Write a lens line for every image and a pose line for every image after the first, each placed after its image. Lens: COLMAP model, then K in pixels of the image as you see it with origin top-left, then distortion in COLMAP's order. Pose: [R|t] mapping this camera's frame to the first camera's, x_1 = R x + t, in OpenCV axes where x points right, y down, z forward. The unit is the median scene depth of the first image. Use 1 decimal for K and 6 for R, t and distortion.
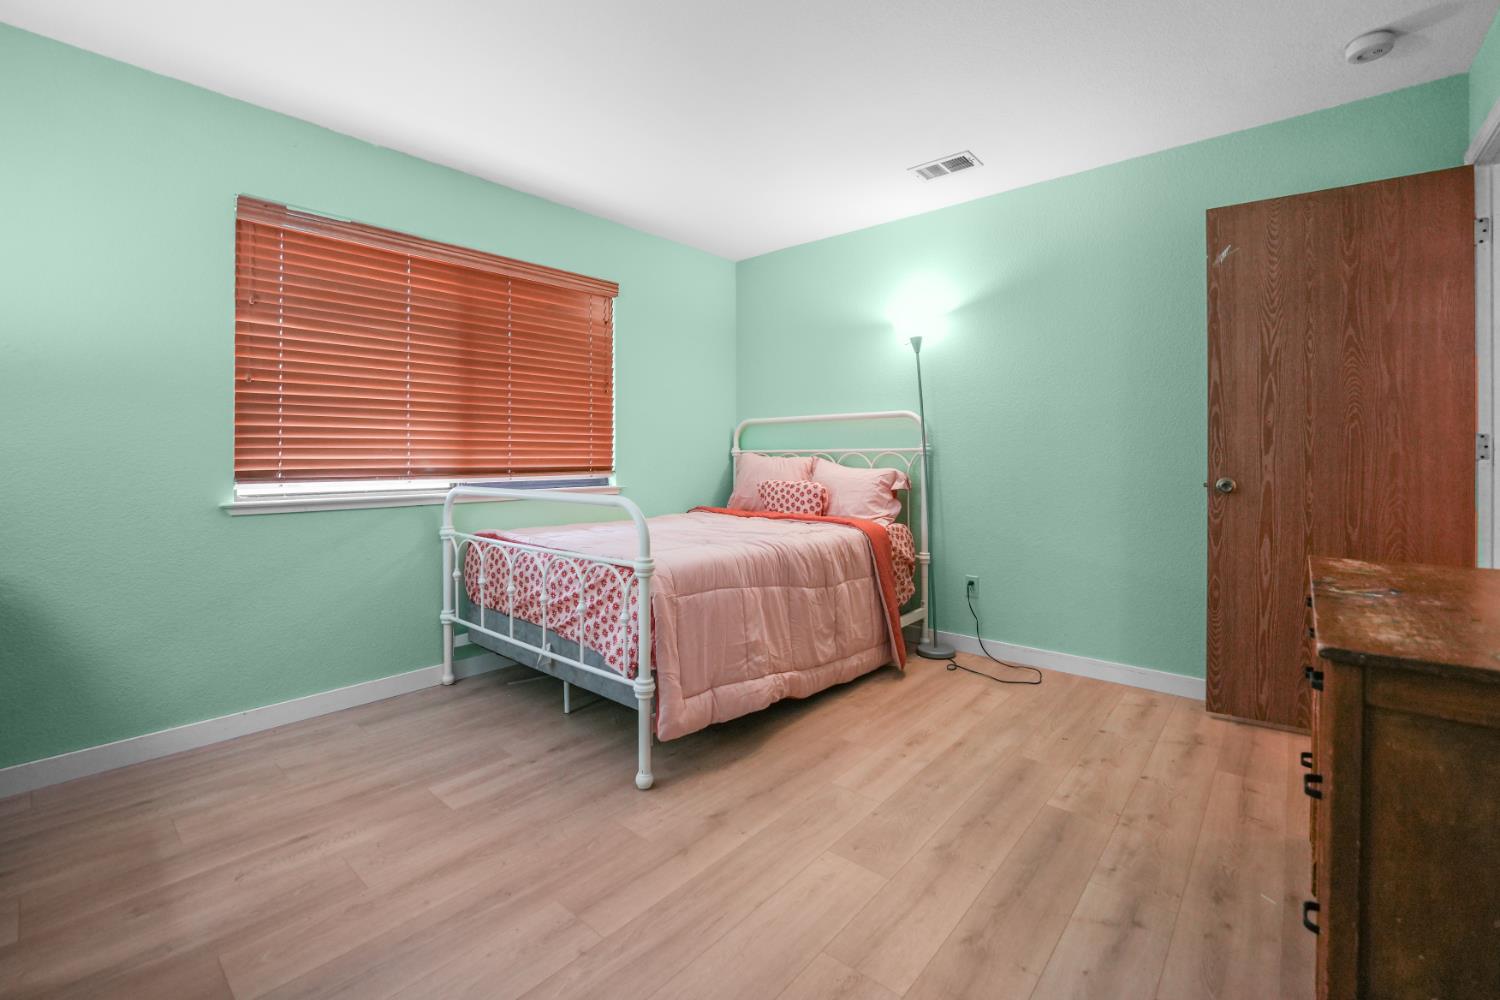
lens RADIAL K [[626.6, 0, 747.7], [0, 626.6, 454.9], [0, 0, 1]] dist [-0.023065, 0.000021]
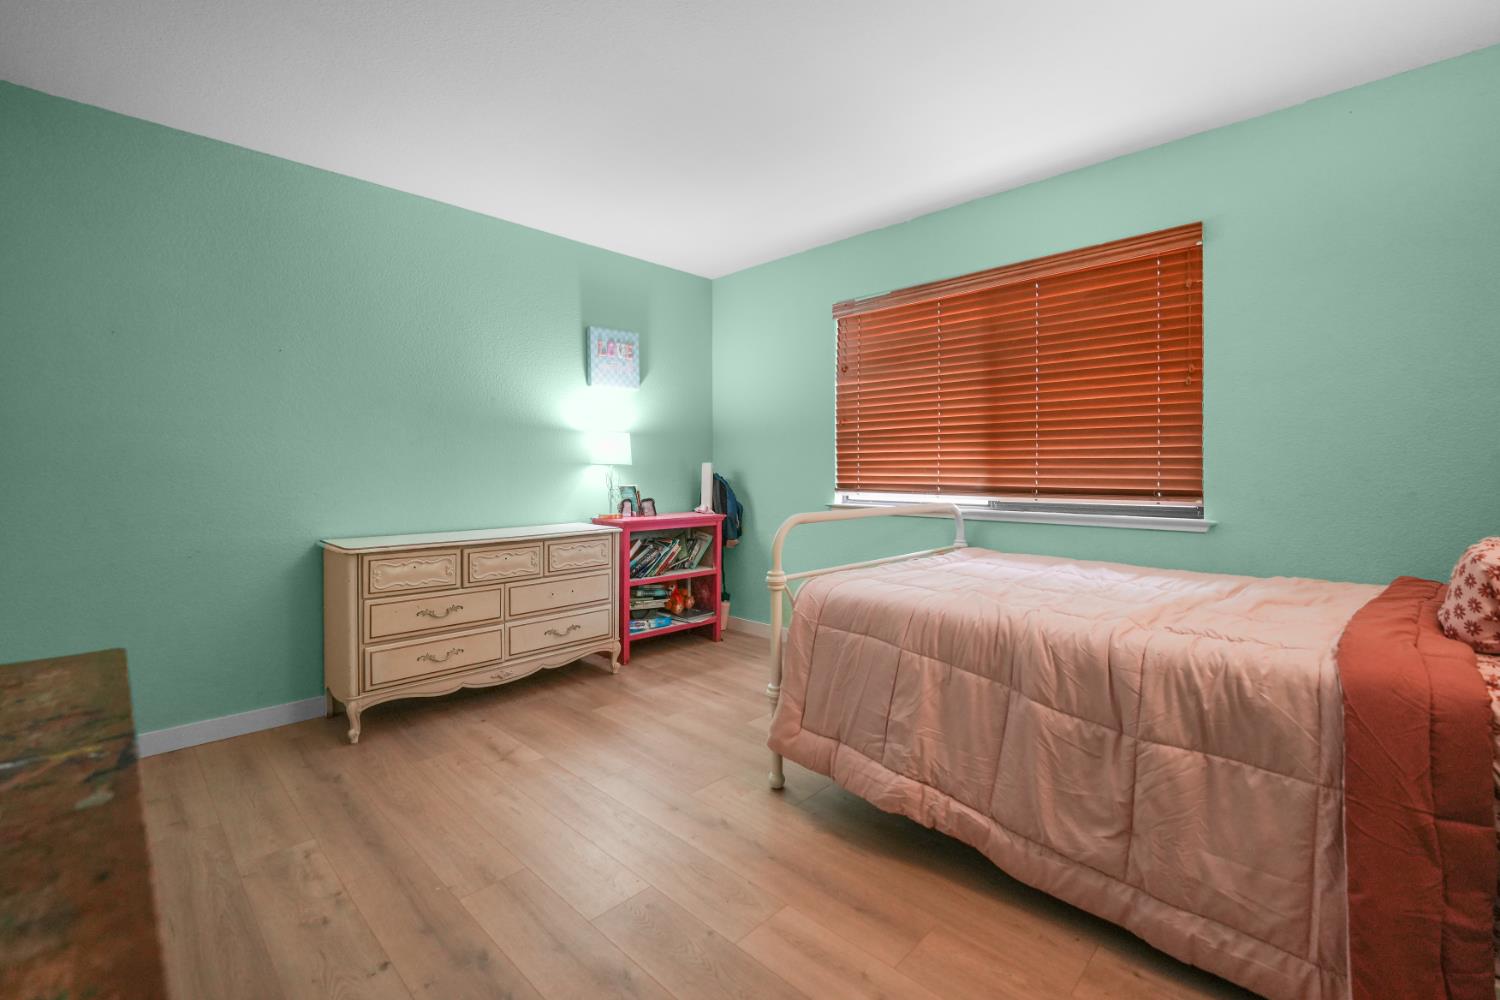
lens RADIAL K [[629.6, 0, 751.3], [0, 629.6, 483.8], [0, 0, 1]] dist [-0.016913, 0.000125]
pose [[-0.027531, 0.022676, -0.999364, 0.715964], [0.000235, 0.999743, 0.022678, -0.007764], [0.999621, 0.000389, -0.027529, 0.783932]]
